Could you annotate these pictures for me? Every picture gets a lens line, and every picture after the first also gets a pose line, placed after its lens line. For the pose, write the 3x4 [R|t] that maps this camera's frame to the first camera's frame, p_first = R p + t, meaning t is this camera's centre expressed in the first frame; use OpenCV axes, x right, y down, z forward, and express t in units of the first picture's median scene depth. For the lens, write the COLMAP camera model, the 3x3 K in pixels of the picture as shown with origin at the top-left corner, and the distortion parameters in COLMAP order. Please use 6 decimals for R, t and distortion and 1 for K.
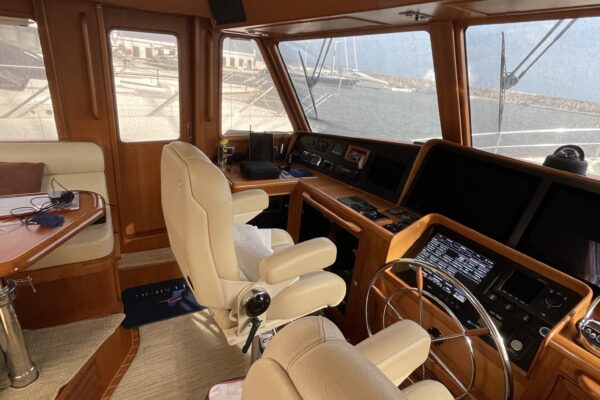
lens RADIAL K [[330.0, 0, 300.0], [0, 330.0, 200.0], [0, 0, 1]] dist [-0.006941, -0.001551]
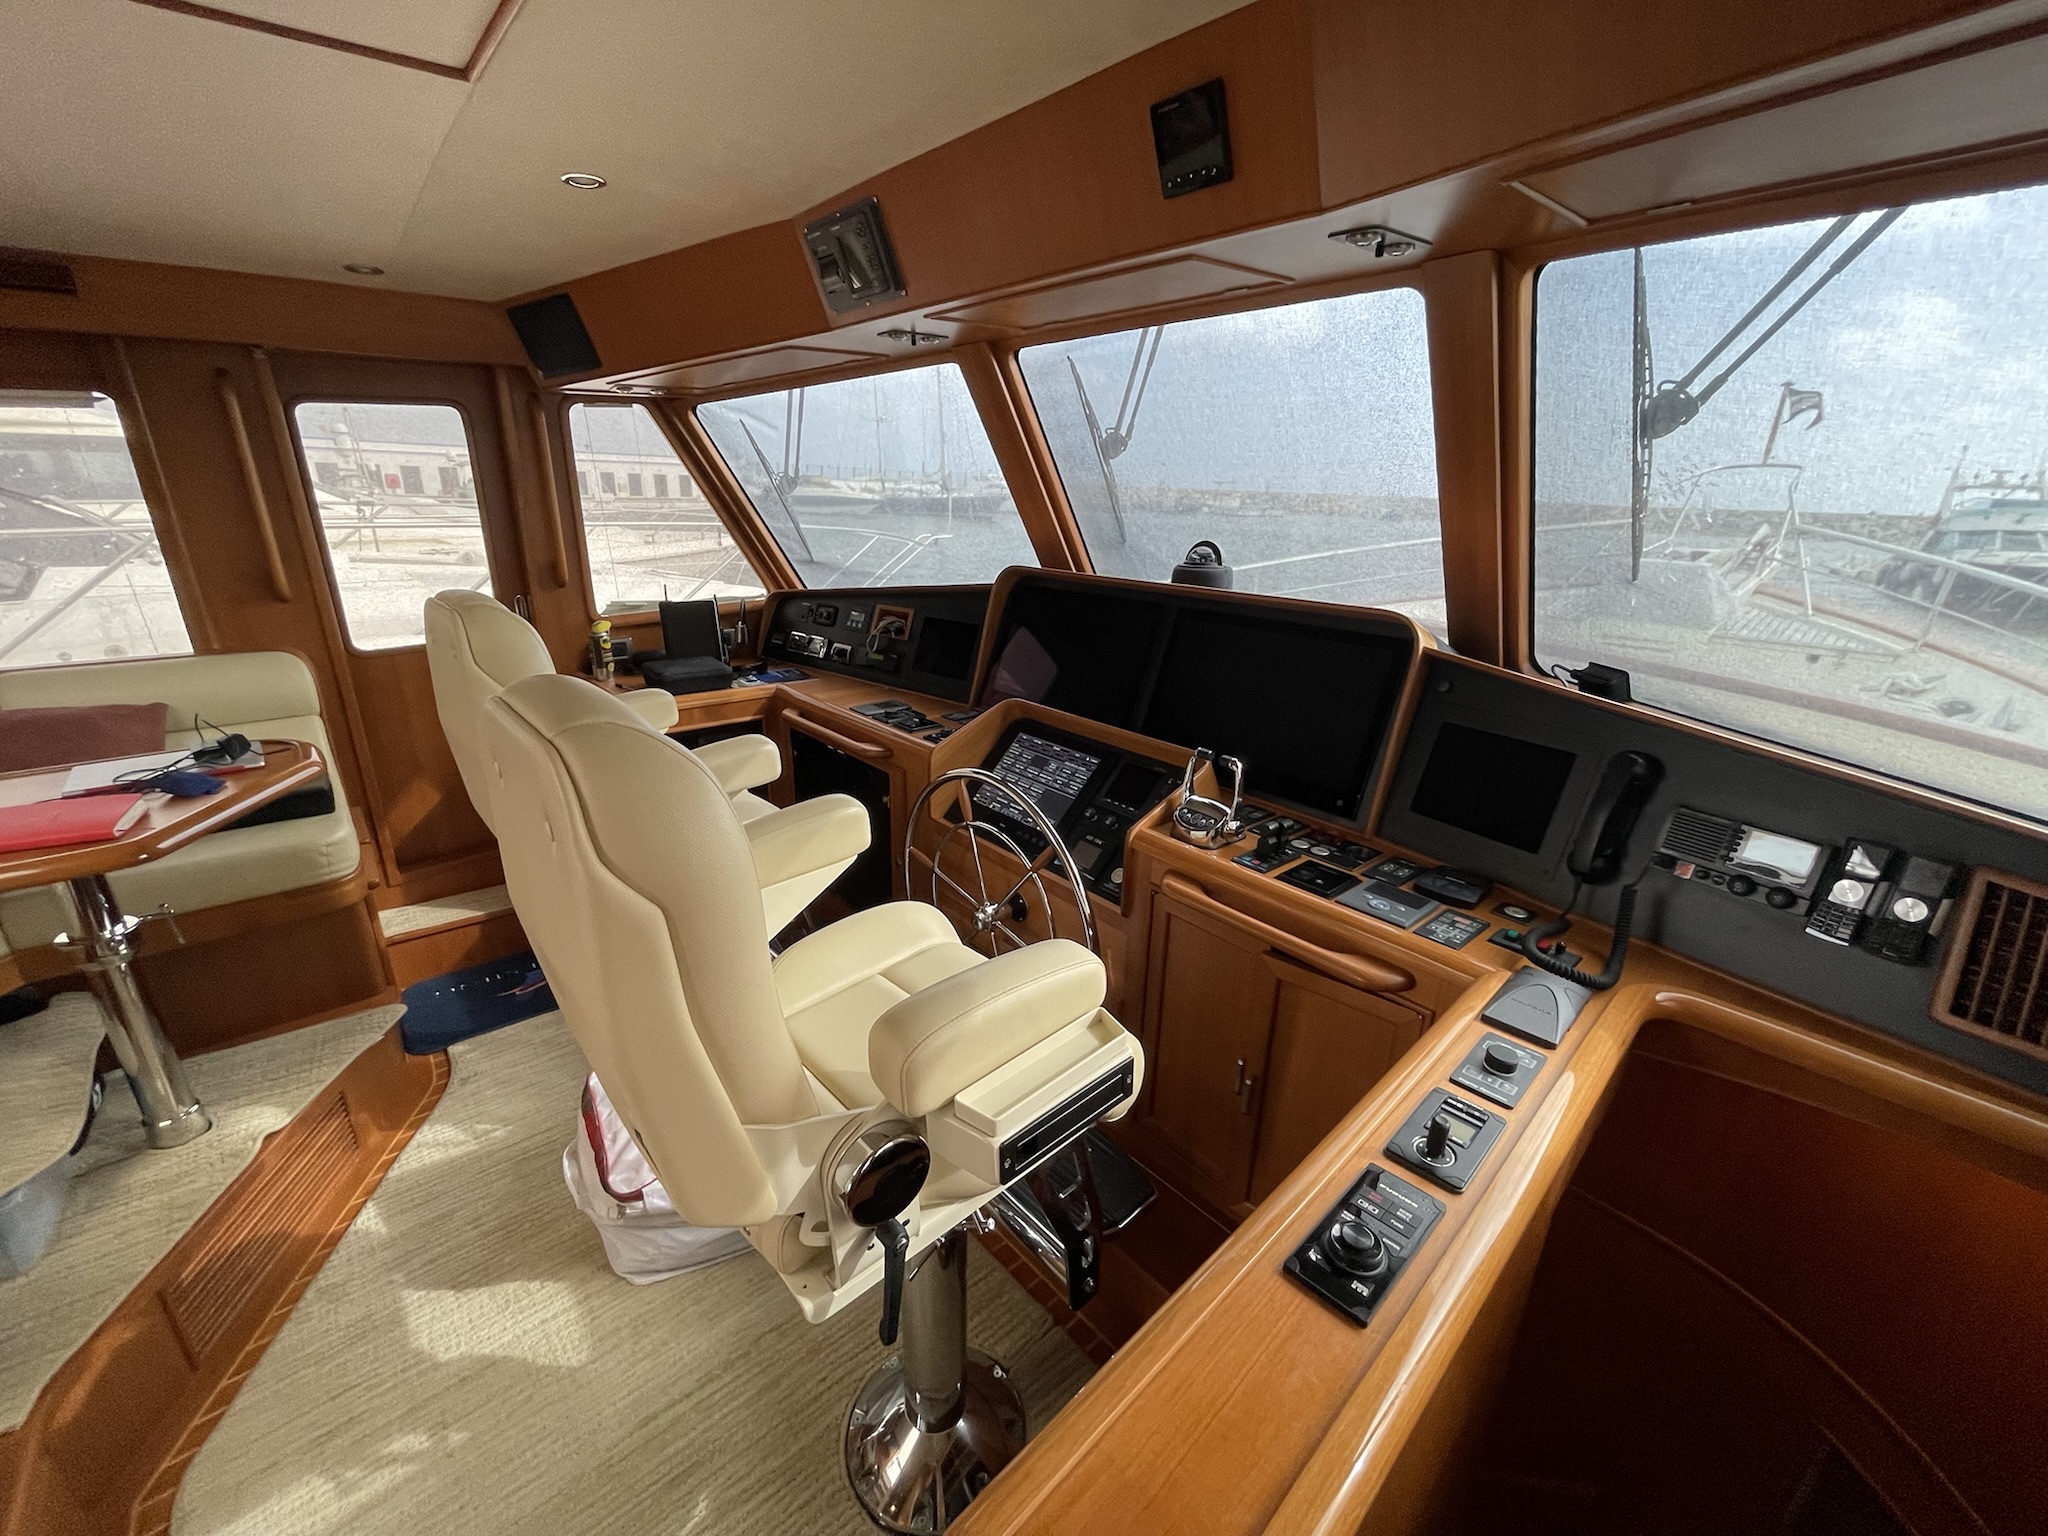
lens RADIAL K [[836.7, 0, 1024.0], [0, 836.7, 768.0], [0, 0, 1]] dist [-0.000676, 0.000222]
pose [[0.979163, -0.137150, 0.149762, 0.173022], [0.141773, 0.989685, -0.020584, 0.150334], [-0.145395, 0.041387, 0.988508, -0.275597]]
